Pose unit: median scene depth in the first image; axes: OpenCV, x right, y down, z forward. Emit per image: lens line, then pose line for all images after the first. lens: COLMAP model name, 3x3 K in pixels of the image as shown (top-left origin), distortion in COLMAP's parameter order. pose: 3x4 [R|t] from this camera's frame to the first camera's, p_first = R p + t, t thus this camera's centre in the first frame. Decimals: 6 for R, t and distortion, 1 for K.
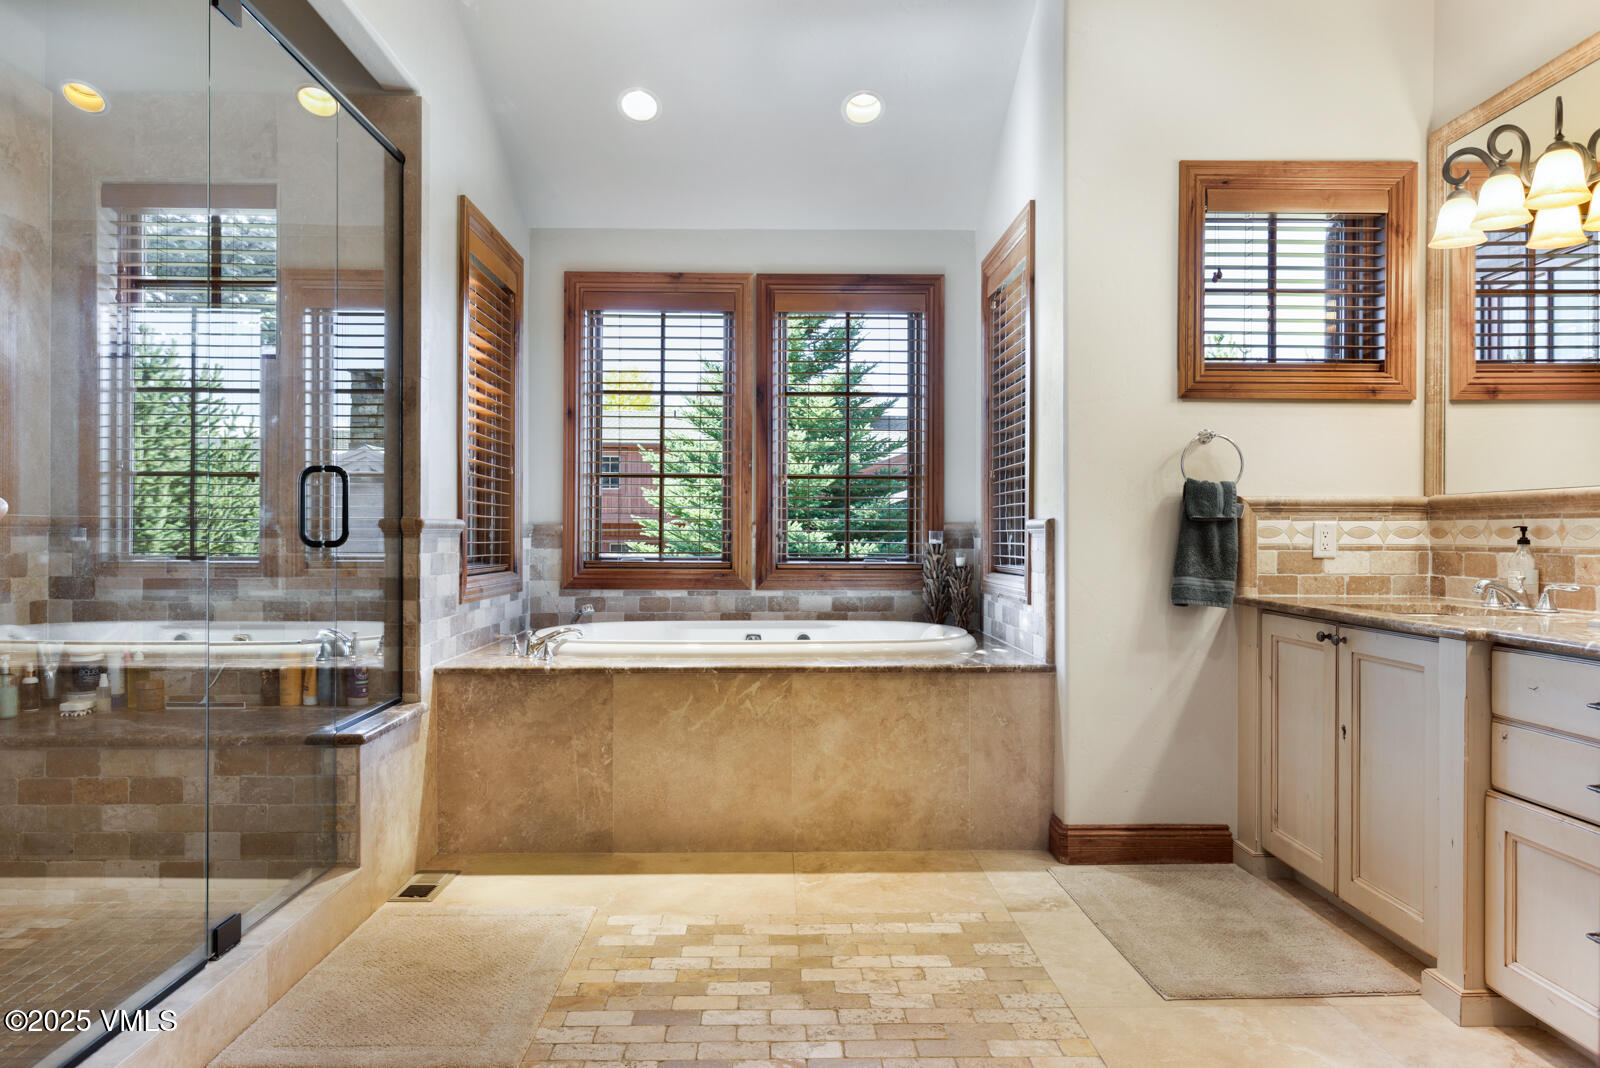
lens RADIAL K [[1062.8, 0, 804.8], [0, 1062.8, 531.6], [0, 0, 1]] dist [0.001100, 0.001033]
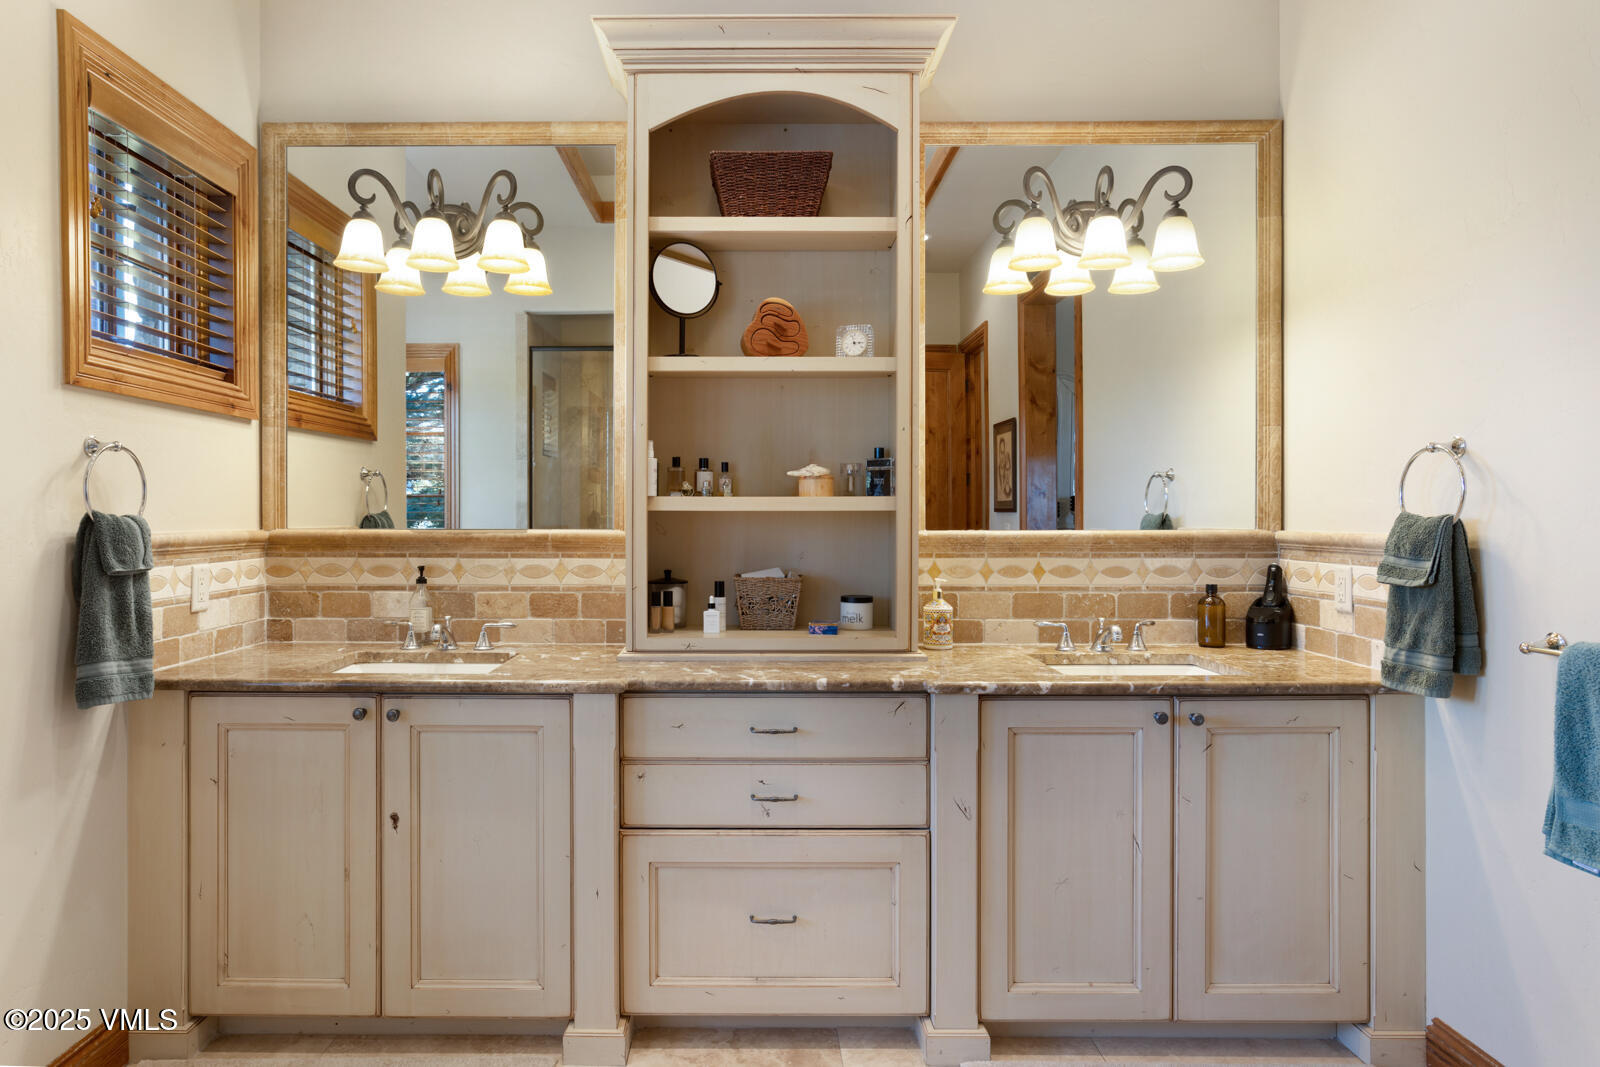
lens RADIAL K [[949.7, 0, 802.9], [0, 949.7, 533.2], [0, 0, 1]] dist [-0.001038, 0.000110]
pose [[0.042937, -0.013618, 0.998985, -0.203234], [-0.004400, 0.999895, 0.013819, -0.046625], [-0.999068, -0.004989, 0.042872, 0.548765]]
